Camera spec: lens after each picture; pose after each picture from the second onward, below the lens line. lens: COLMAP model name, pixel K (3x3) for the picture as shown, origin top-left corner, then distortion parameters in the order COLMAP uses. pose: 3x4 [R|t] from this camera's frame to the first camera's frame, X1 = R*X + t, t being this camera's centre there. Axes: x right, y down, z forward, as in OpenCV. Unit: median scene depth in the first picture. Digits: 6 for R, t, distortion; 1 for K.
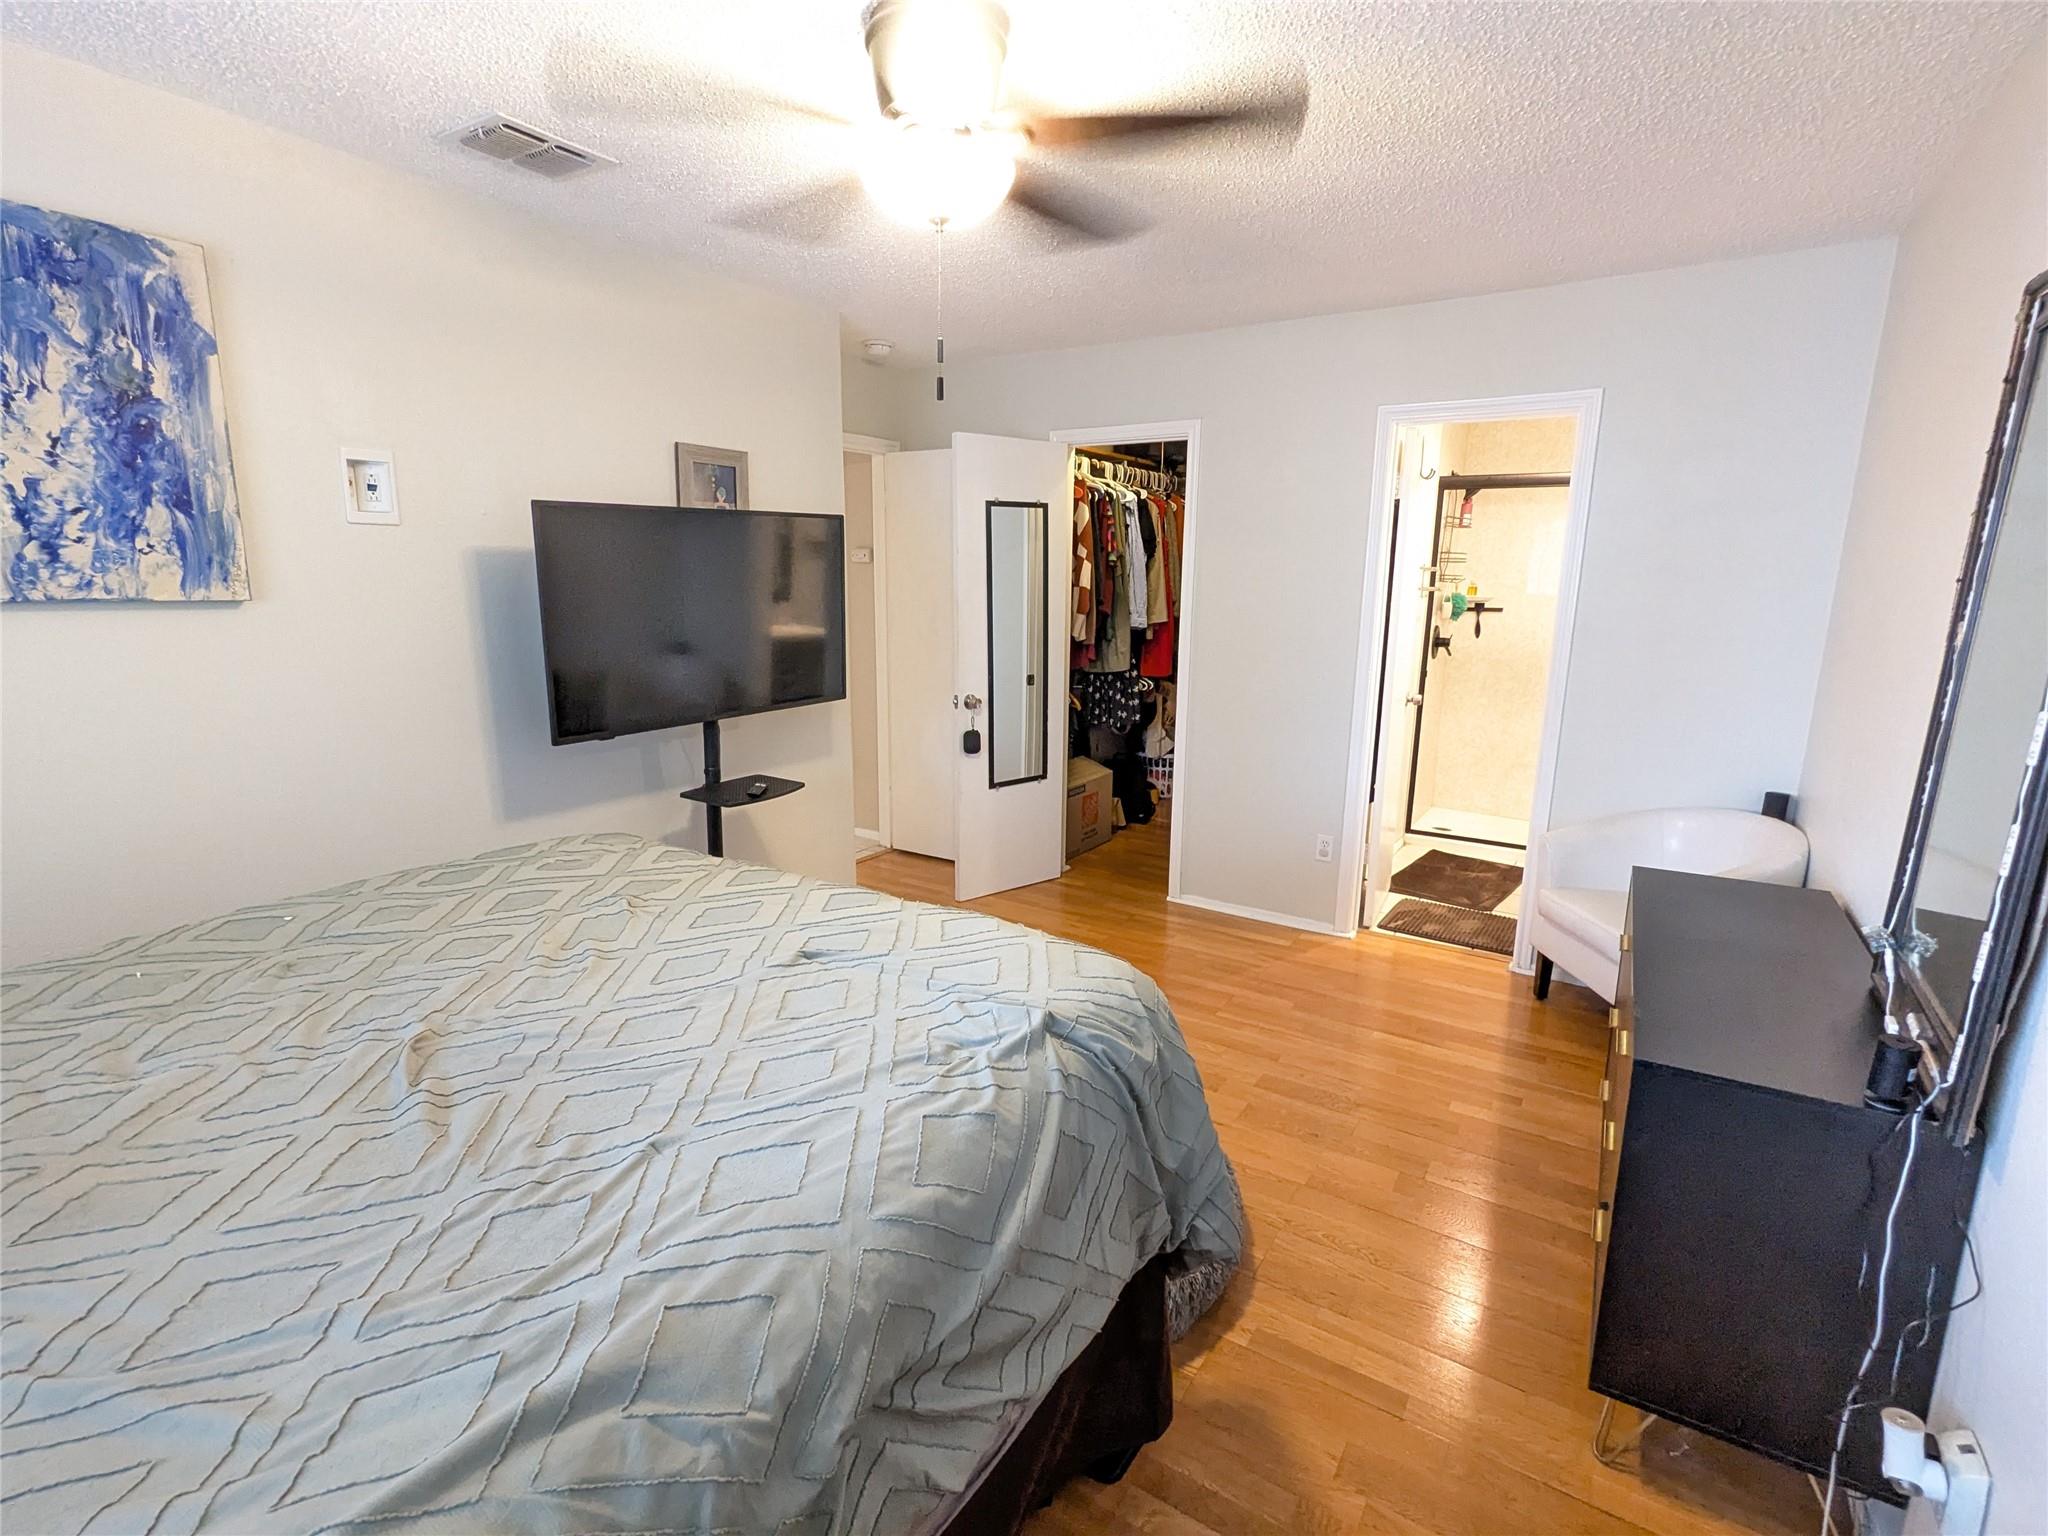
lens RADIAL K [[966.5, 0, 1023.8], [0, 966.5, 780.1], [0, 0, 1]] dist [-0.001012, -0.000288]
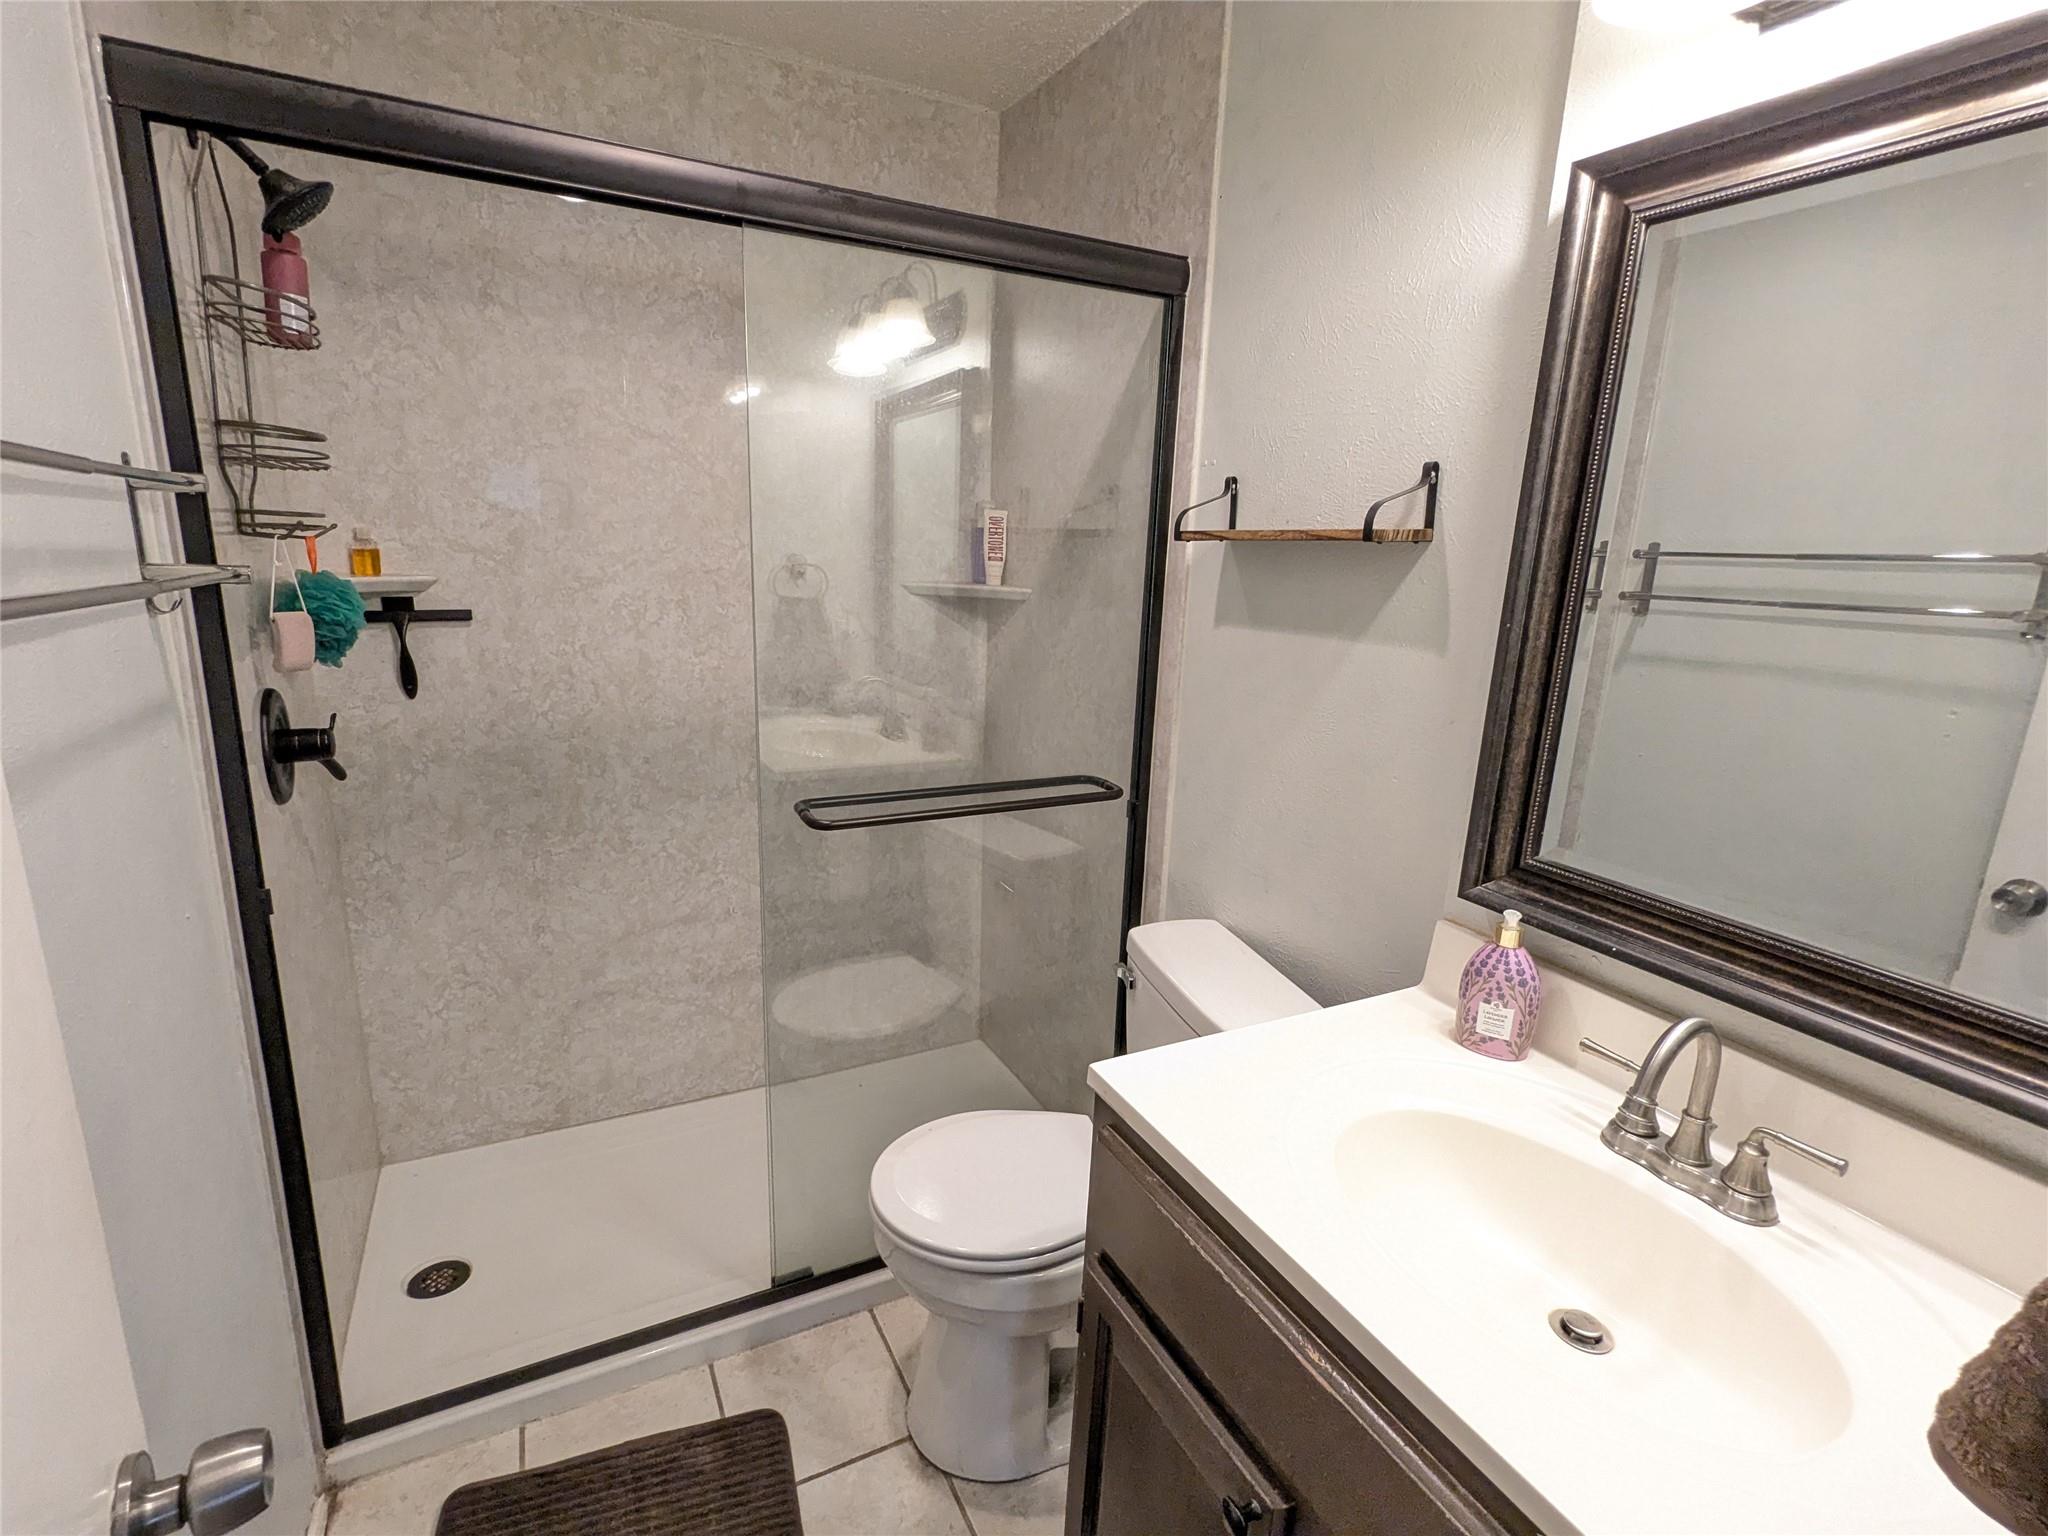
lens RADIAL K [[966.5, 0, 1024.9], [0, 966.5, 768.1], [0, 0, 1]] dist [-0.001012, -0.000288]
pose [[0.492367, -0.194988, 0.848265, 0.291951], [0.146201, 0.979264, 0.140240, -0.144648], [-0.858021, 0.054968, 0.510665, 0.665257]]
